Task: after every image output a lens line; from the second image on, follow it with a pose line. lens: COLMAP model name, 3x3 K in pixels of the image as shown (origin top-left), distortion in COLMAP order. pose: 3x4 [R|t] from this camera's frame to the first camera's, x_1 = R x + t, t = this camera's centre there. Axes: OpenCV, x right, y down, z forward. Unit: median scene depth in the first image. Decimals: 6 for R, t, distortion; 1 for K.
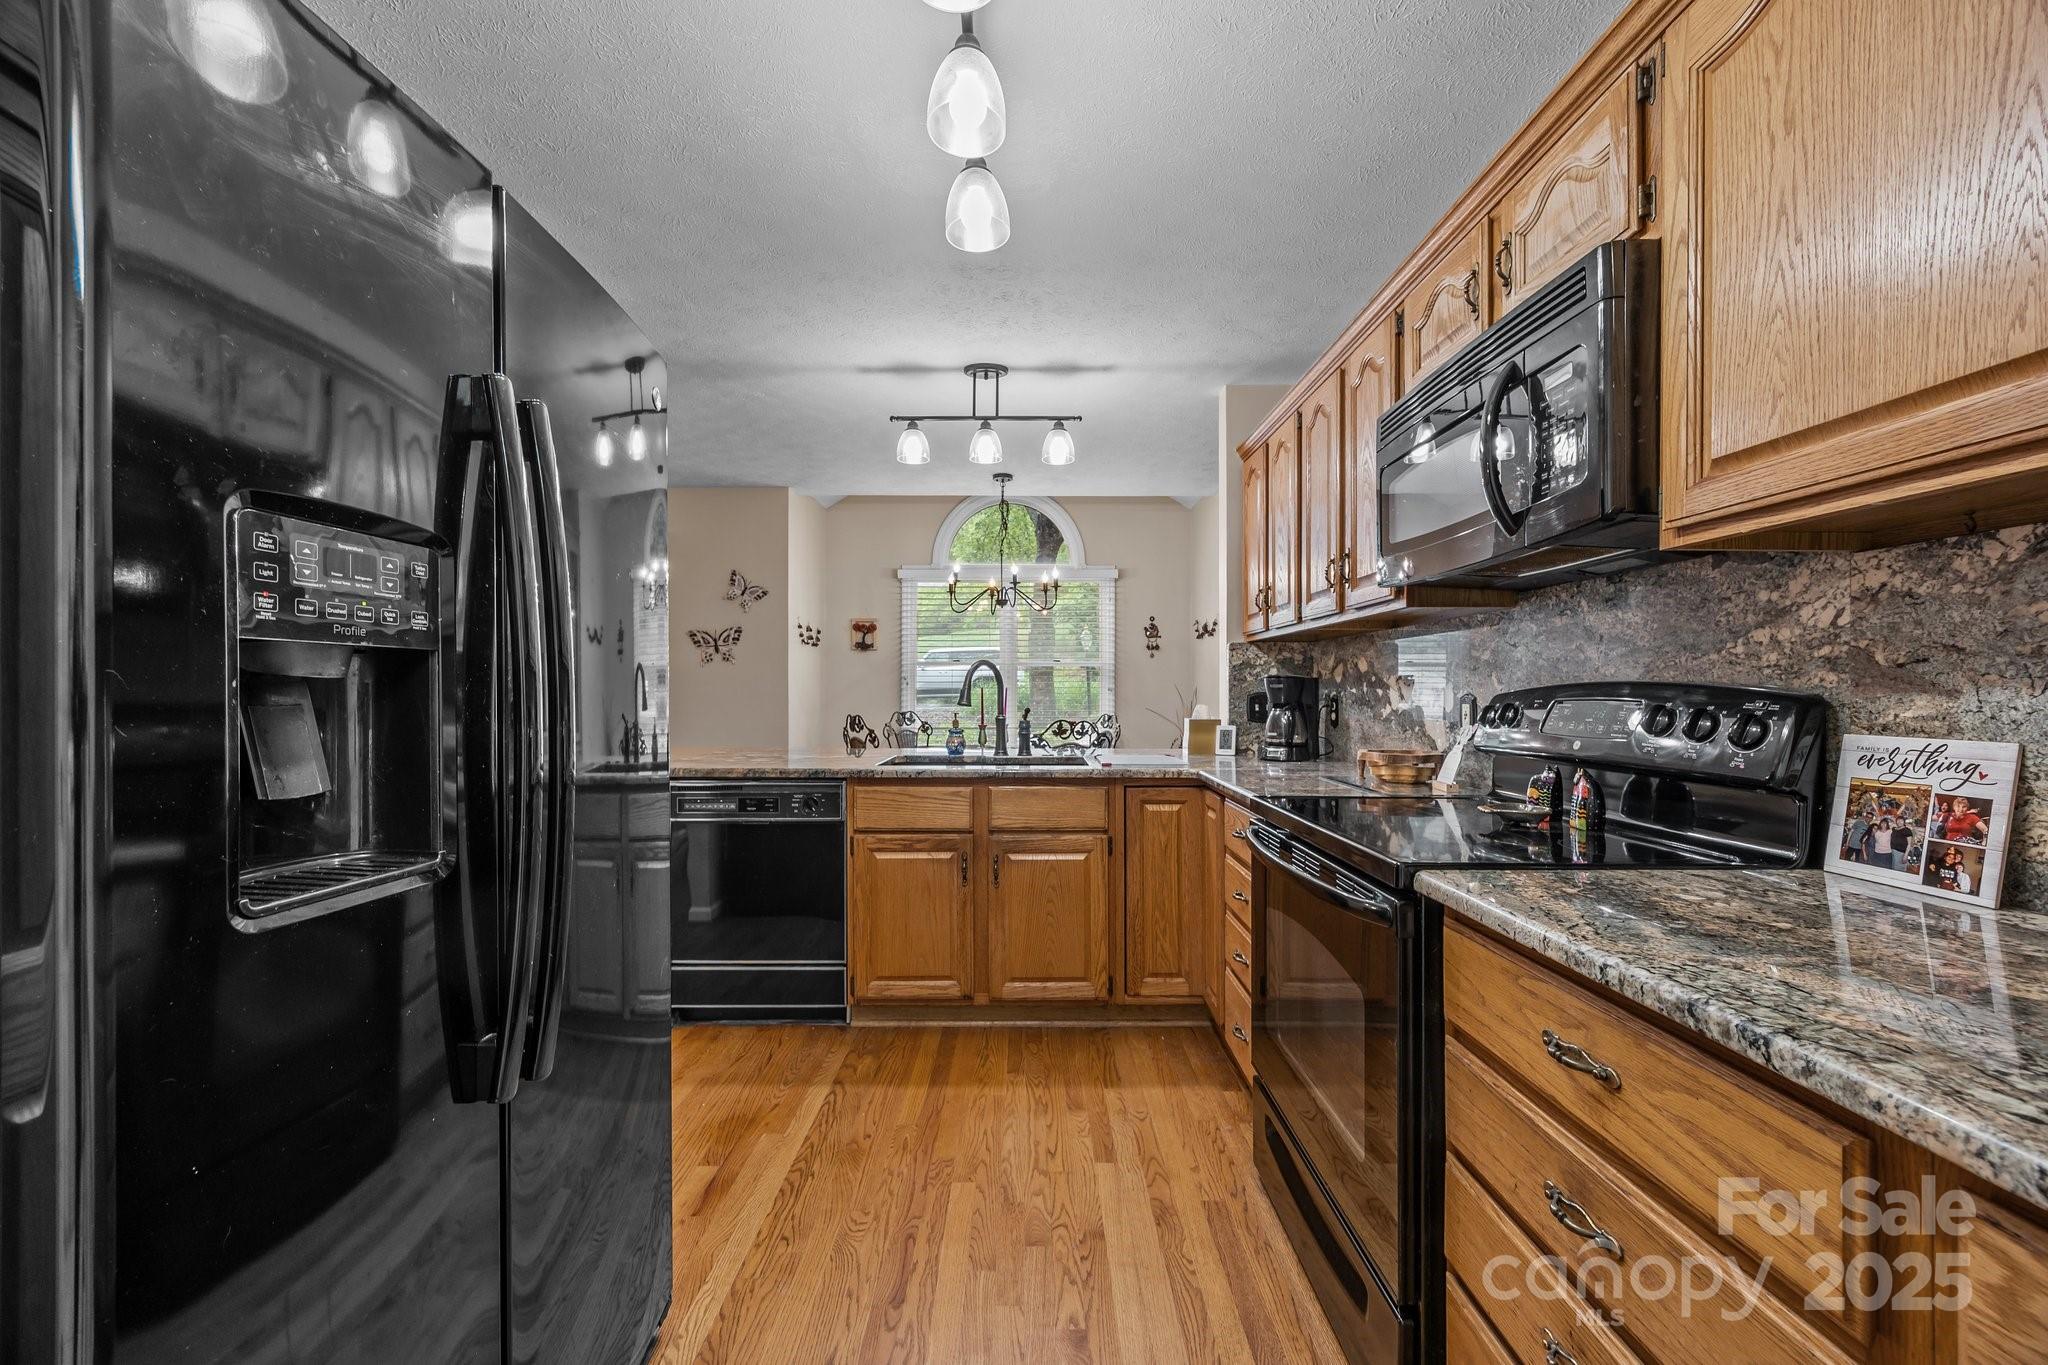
lens RADIAL K [[790.0, 0, 1017.9], [0, 790.0, 685.7], [0, 0, 1]] dist [-0.000092, -0.000100]
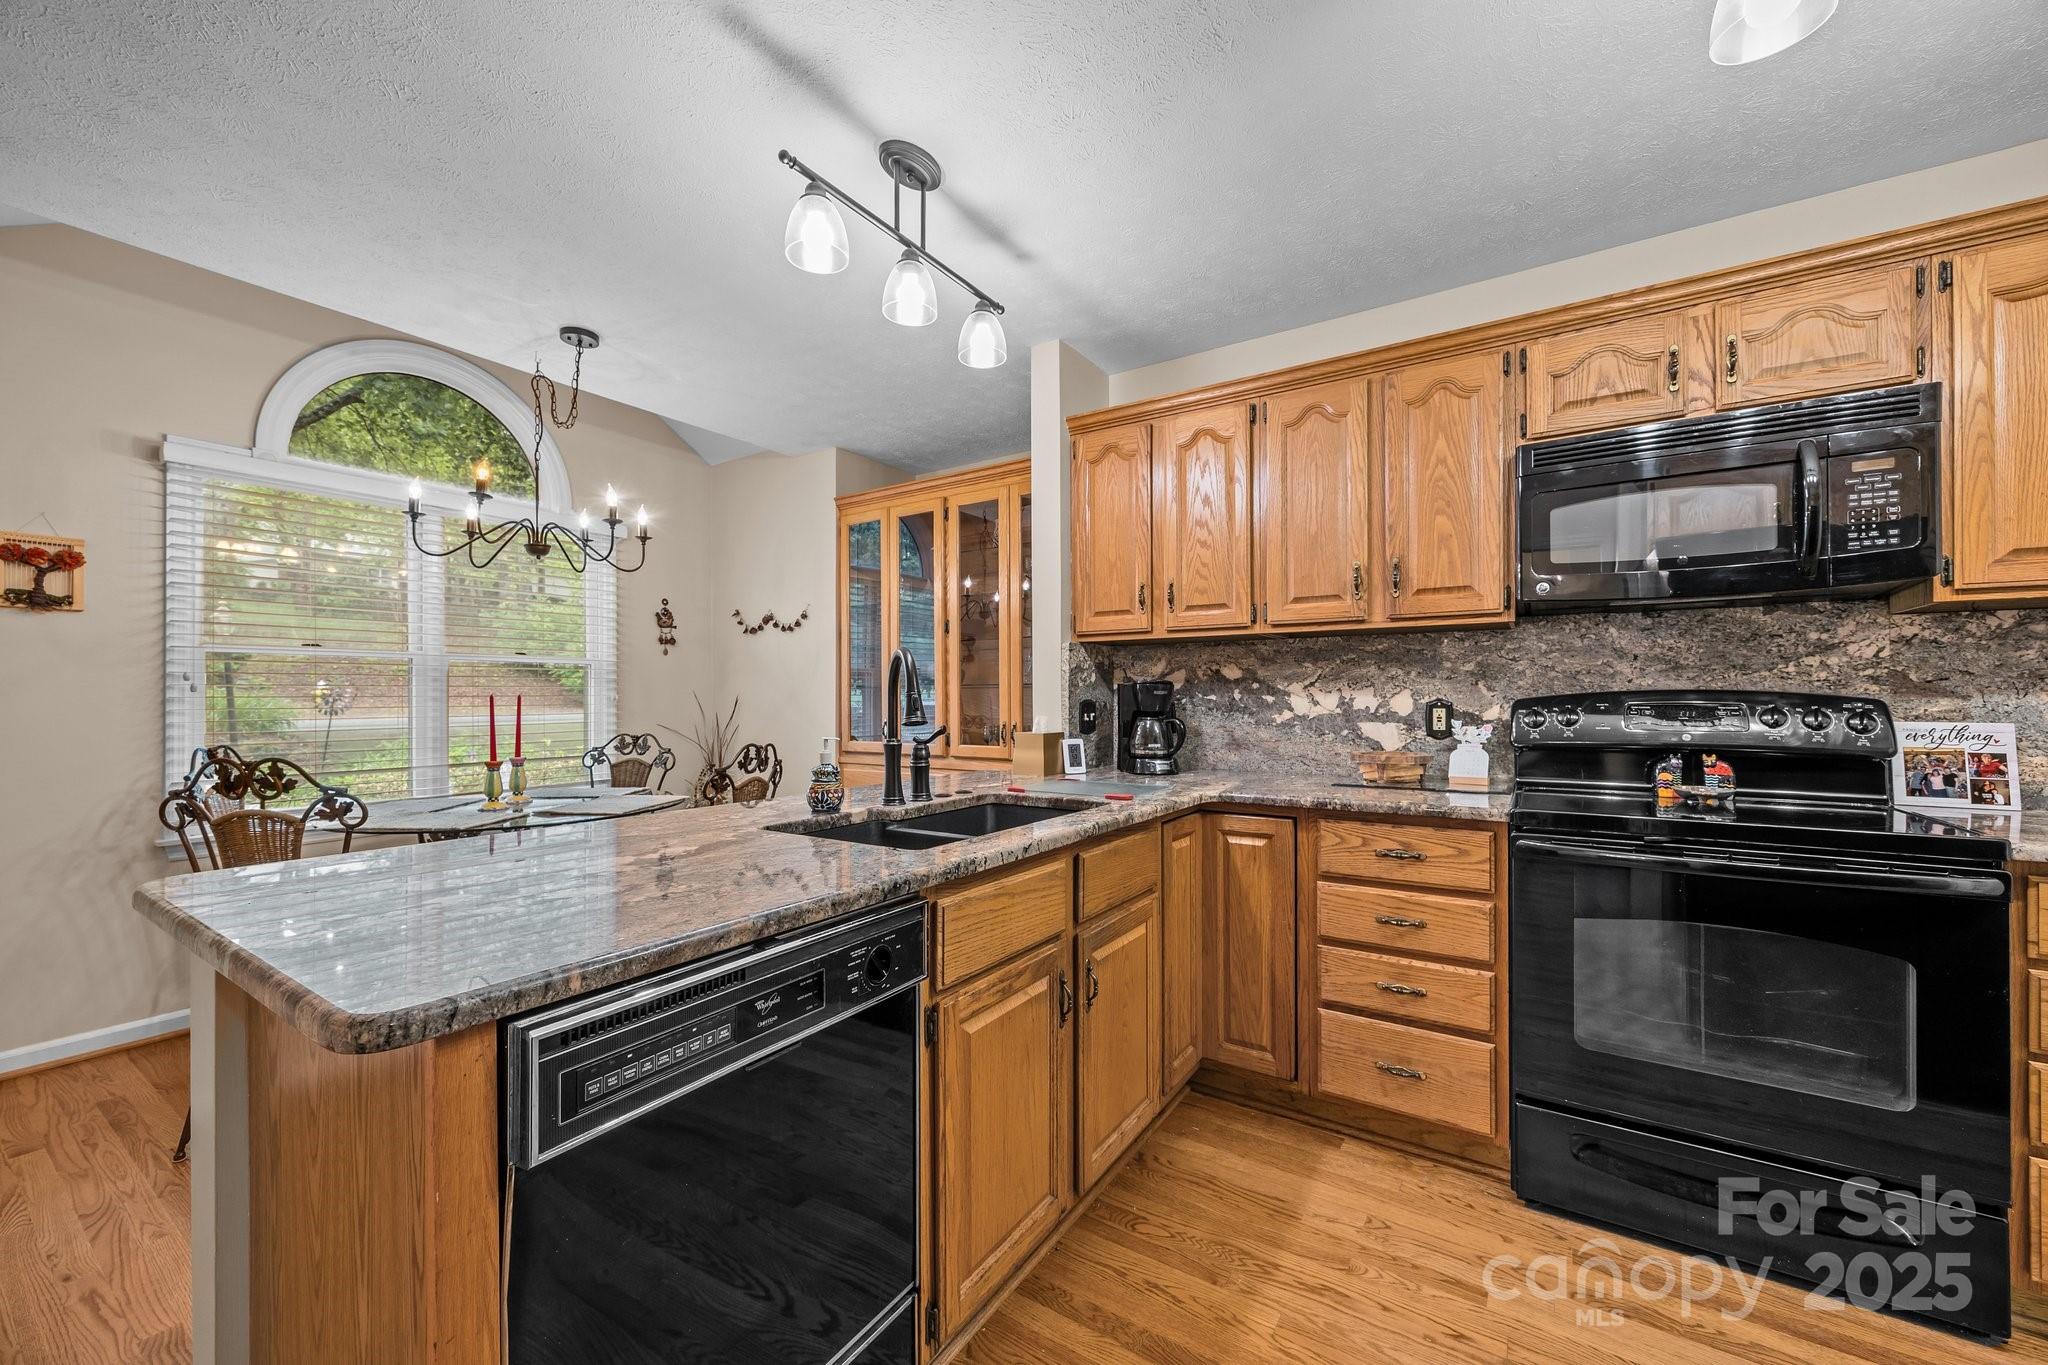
lens RADIAL K [[790.0, 0, 1024.4], [0, 790.0, 697.5], [0, 0, 1]] dist [-0.000092, -0.000100]
pose [[0.540820, -0.002647, 0.841134, -1.345776], [-0.001593, 0.999990, 0.004171, 0.005527], [-0.841137, -0.003596, 0.540810, 1.620488]]
